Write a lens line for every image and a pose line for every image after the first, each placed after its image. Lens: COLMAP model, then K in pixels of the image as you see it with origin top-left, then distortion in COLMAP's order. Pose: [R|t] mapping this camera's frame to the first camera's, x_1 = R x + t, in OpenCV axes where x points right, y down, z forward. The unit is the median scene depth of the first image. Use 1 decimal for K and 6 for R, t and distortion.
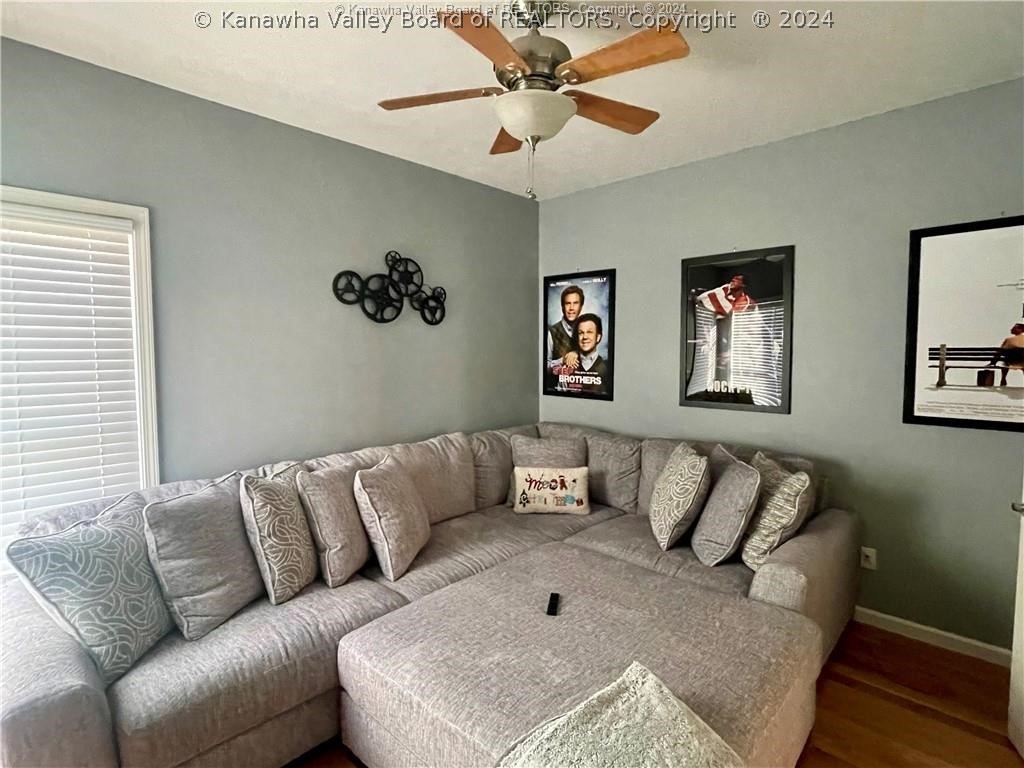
lens RADIAL K [[517.3, 0, 518.7], [0, 517.3, 385.2], [0, 0, 1]] dist [0.001496, -0.003583]
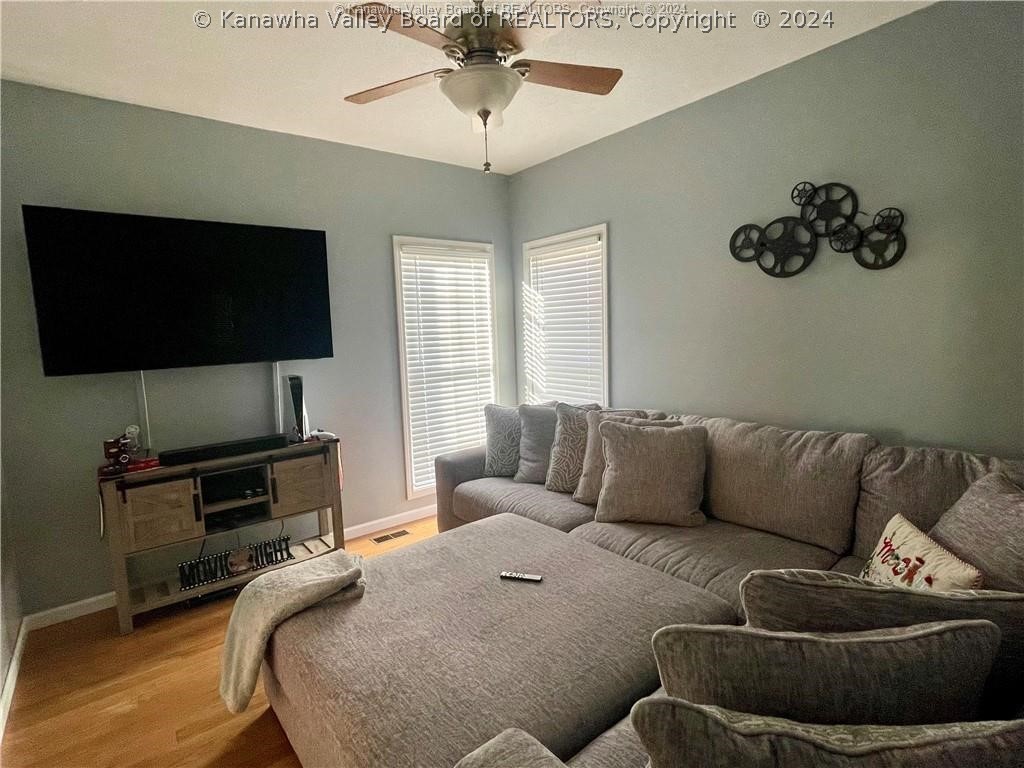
lens RADIAL K [[517.3, 0, 517.6], [0, 517.3, 379.2], [0, 0, 1]] dist [0.001496, -0.003583]
pose [[-0.140834, 0.107377, -0.984193, 0.601635], [-0.038320, 0.992765, 0.113796, -0.035762], [0.989291, 0.053741, -0.135701, 0.676924]]
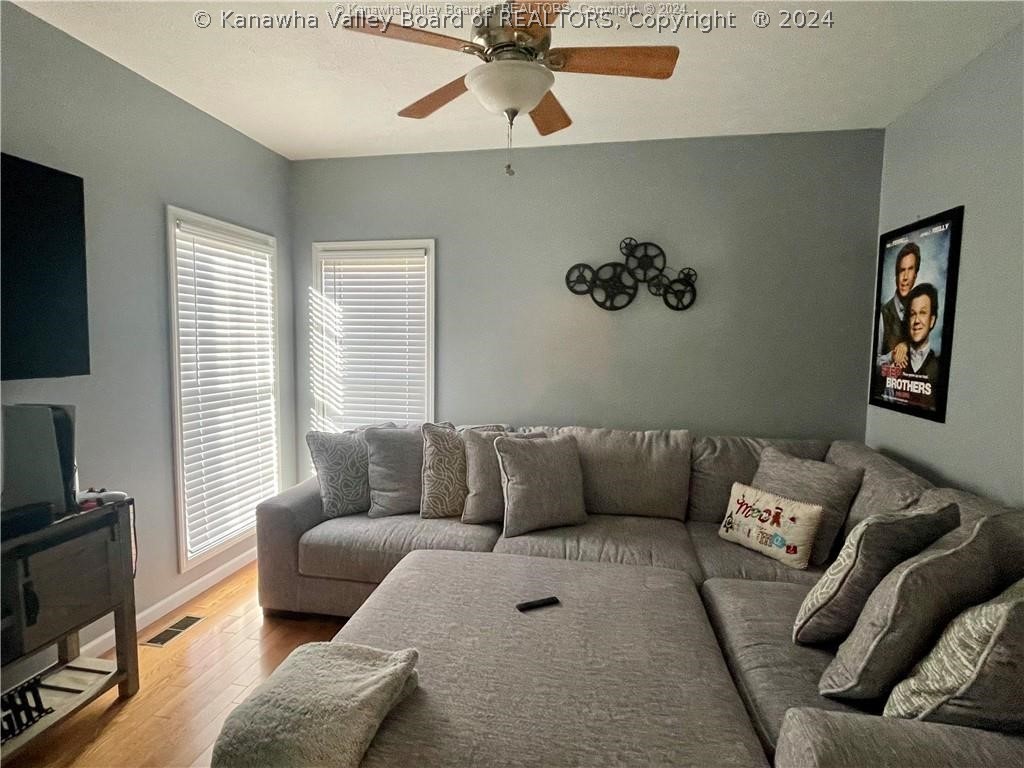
lens RADIAL K [[517.3, 0, 509.3], [0, 517.3, 385.0], [0, 0, 1]] dist [0.001496, -0.003583]
pose [[0.540551, 0.080575, -0.837444, 0.479853], [-0.073947, 0.996101, 0.048109, -0.006874], [0.838055, 0.035921, 0.544402, 0.265341]]
